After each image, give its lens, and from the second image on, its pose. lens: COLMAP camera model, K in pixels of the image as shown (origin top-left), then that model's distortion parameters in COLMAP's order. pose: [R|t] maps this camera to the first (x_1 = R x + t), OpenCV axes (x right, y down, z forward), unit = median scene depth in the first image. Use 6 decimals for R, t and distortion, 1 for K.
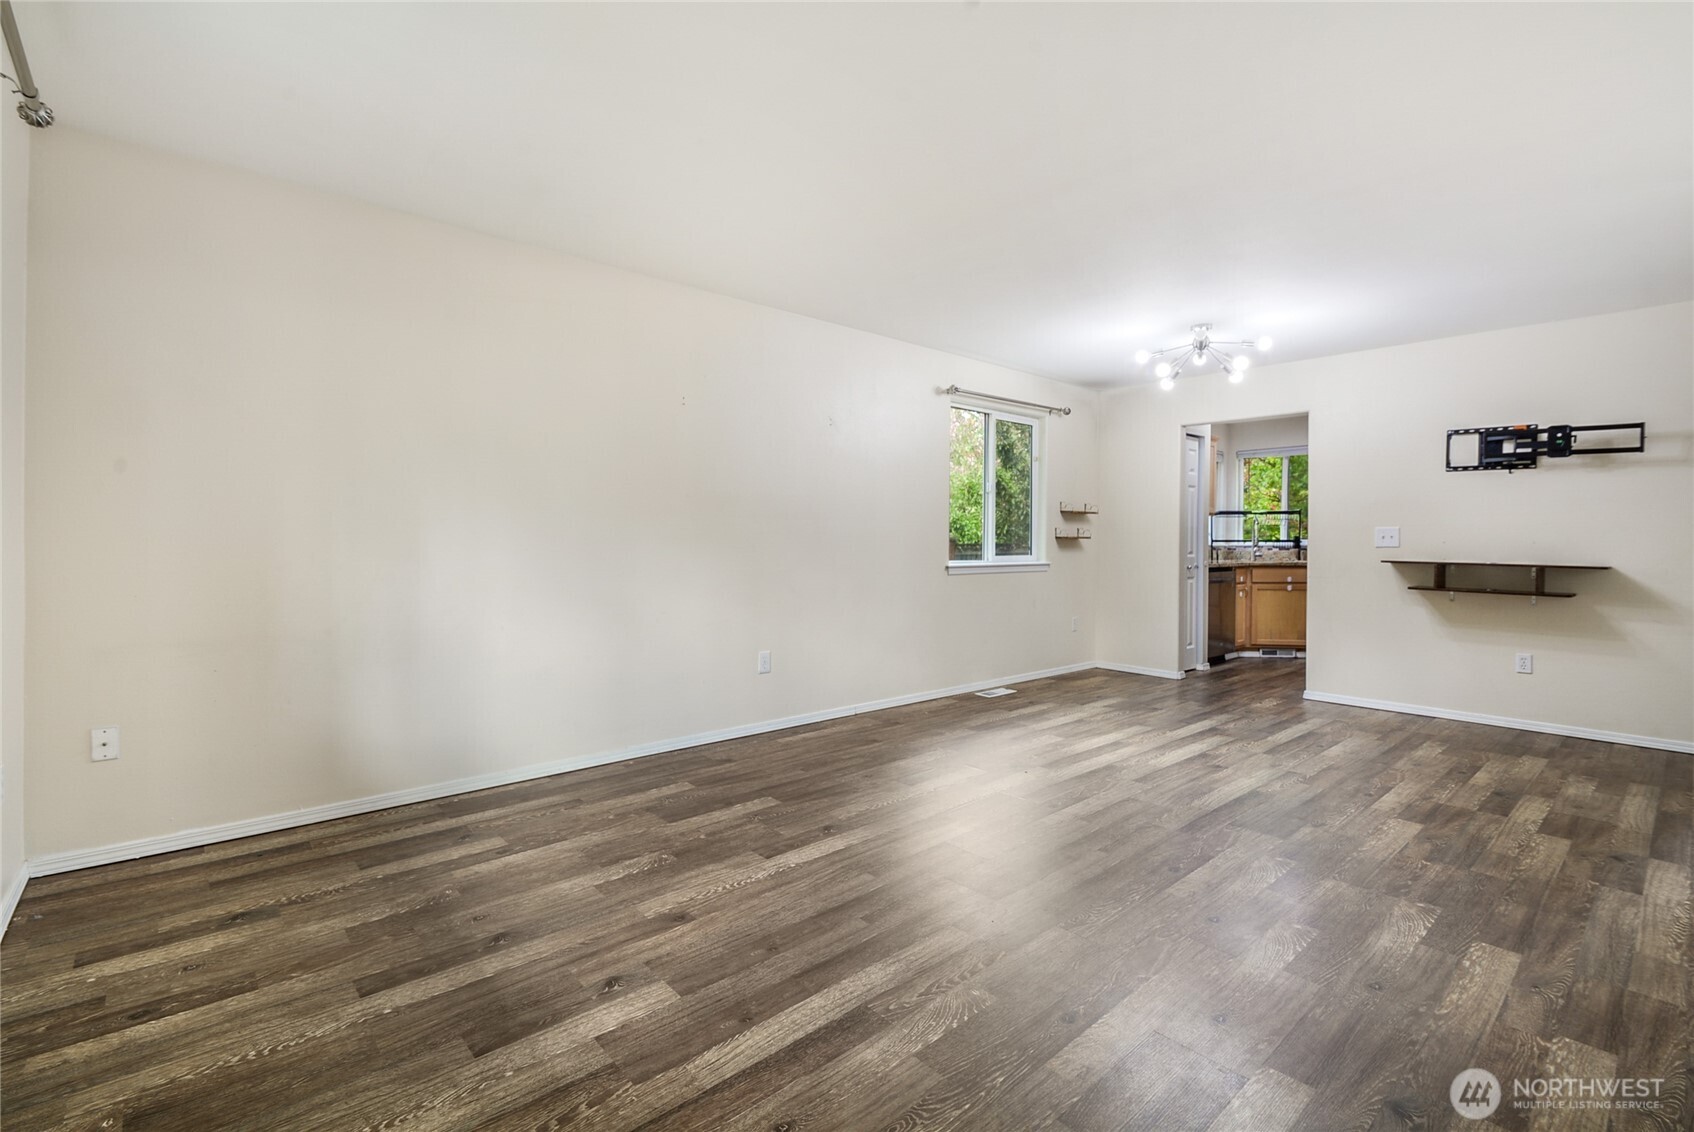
lens RADIAL K [[762.1, 0, 844.8], [0, 762.1, 531.5], [0, 0, 1]] dist [0.018941, -0.013907]
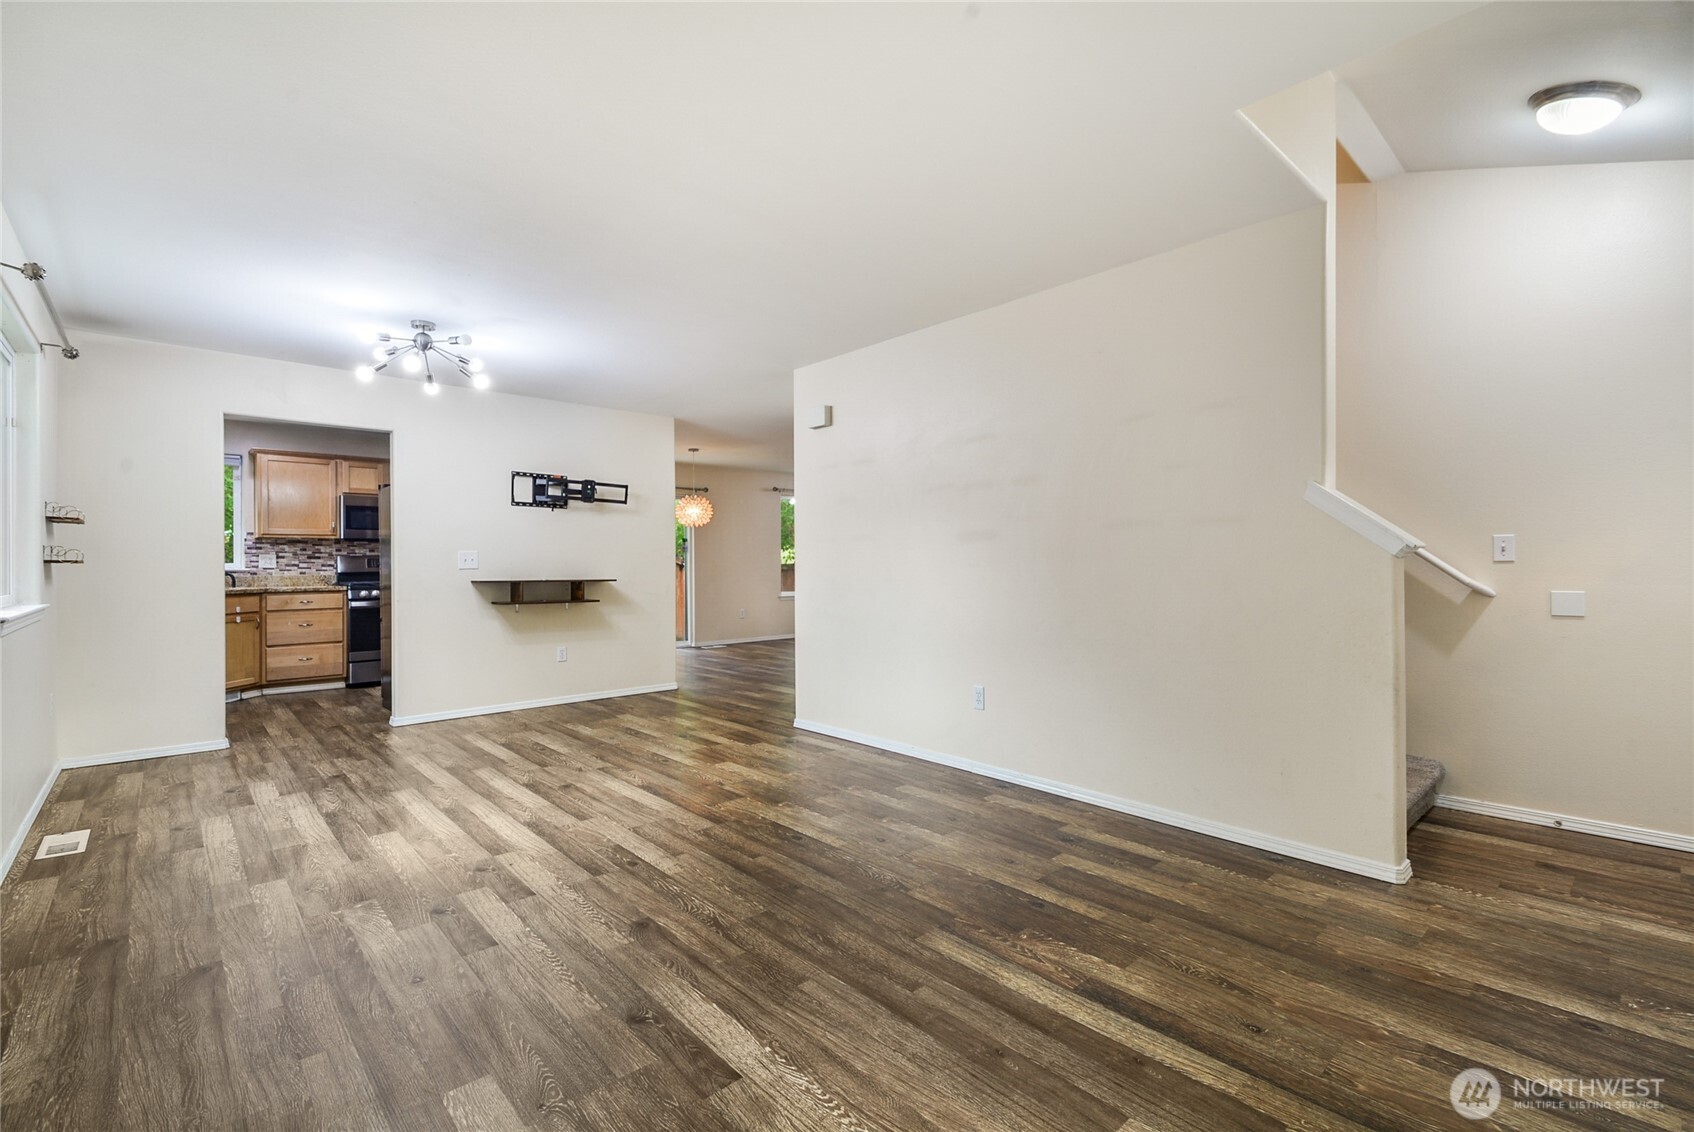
lens RADIAL K [[737.8, 0, 830.4], [0, 737.8, 566.0], [0, 0, 1]] dist [0.029299, -0.021569]
pose [[-0.001709, -0.013627, 0.999906, -0.453318], [-0.004393, 0.999898, 0.013619, -0.001308], [-0.999989, -0.004369, -0.001769, 0.593486]]
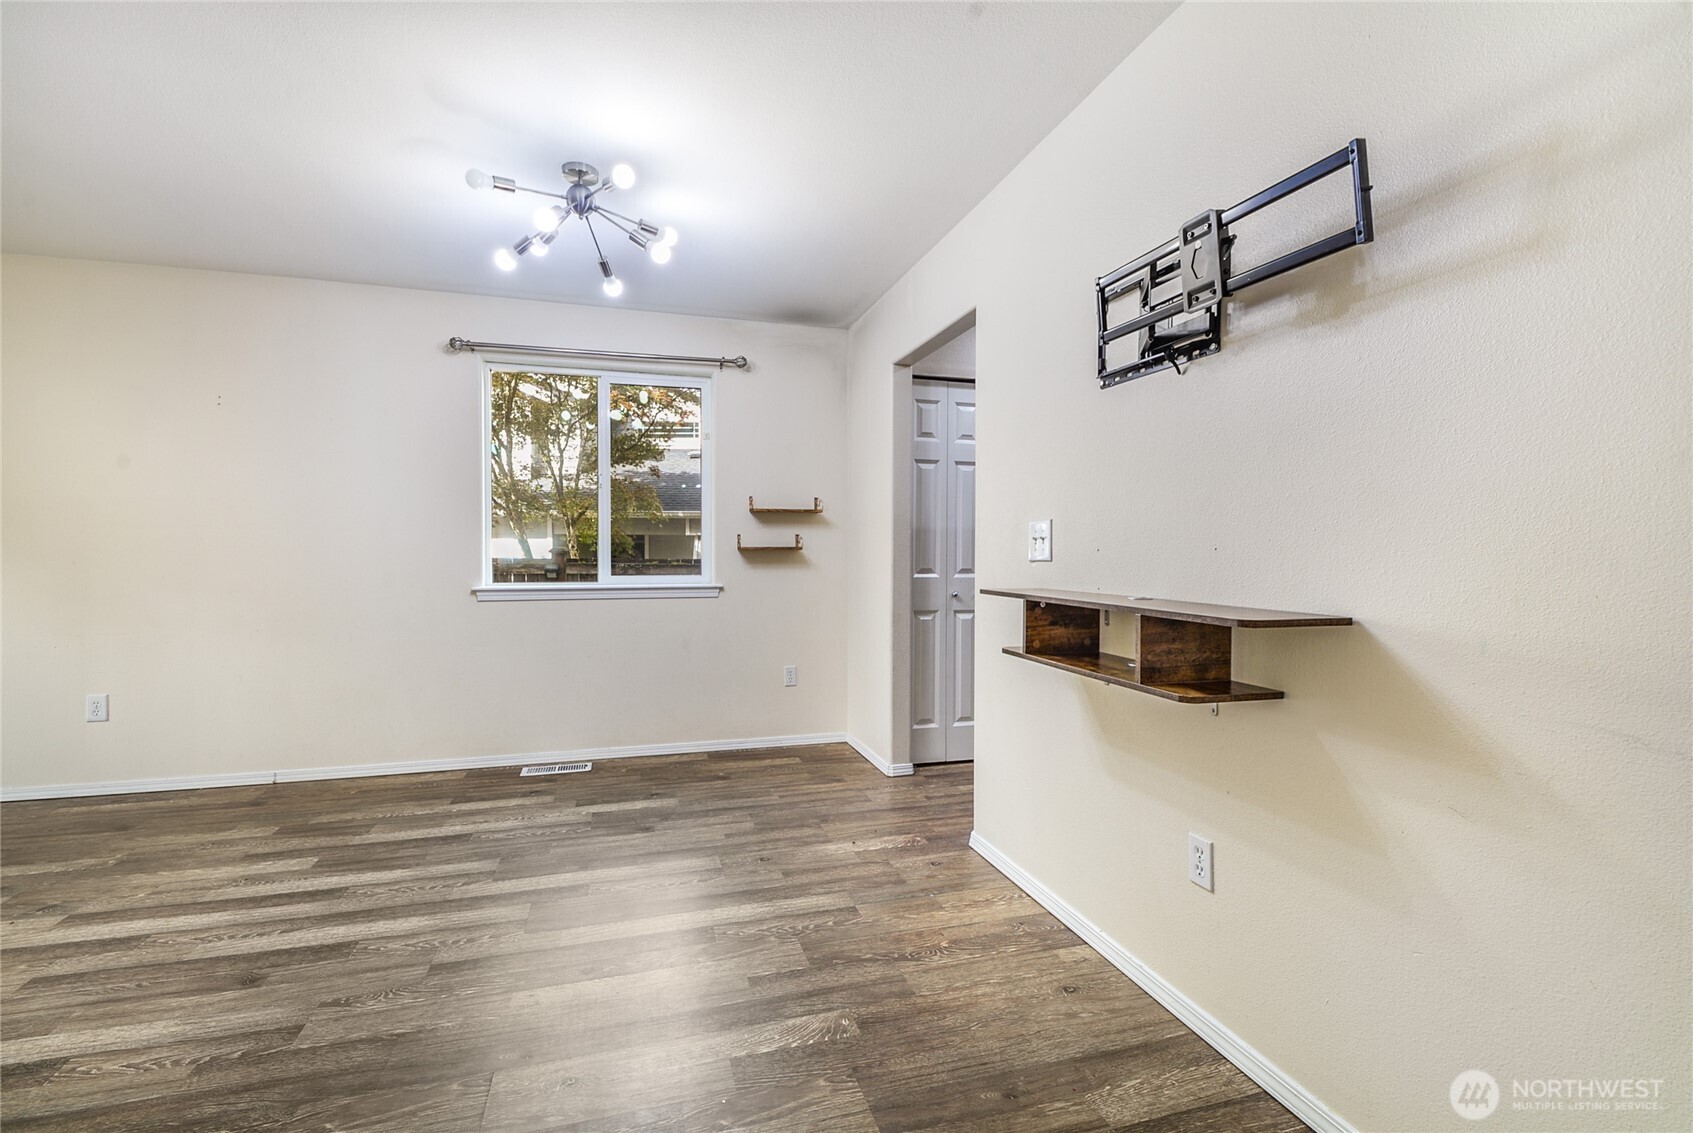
lens RADIAL K [[757.8, 0, 840.7], [0, 757.8, 554.6], [0, 0, 1]] dist [0.030116, -0.018022]
pose [[0.902371, -0.008775, -0.430871, 0.985838], [0.012697, 0.999900, 0.006228, 0.015332], [0.430774, -0.011090, 0.902392, 0.640830]]
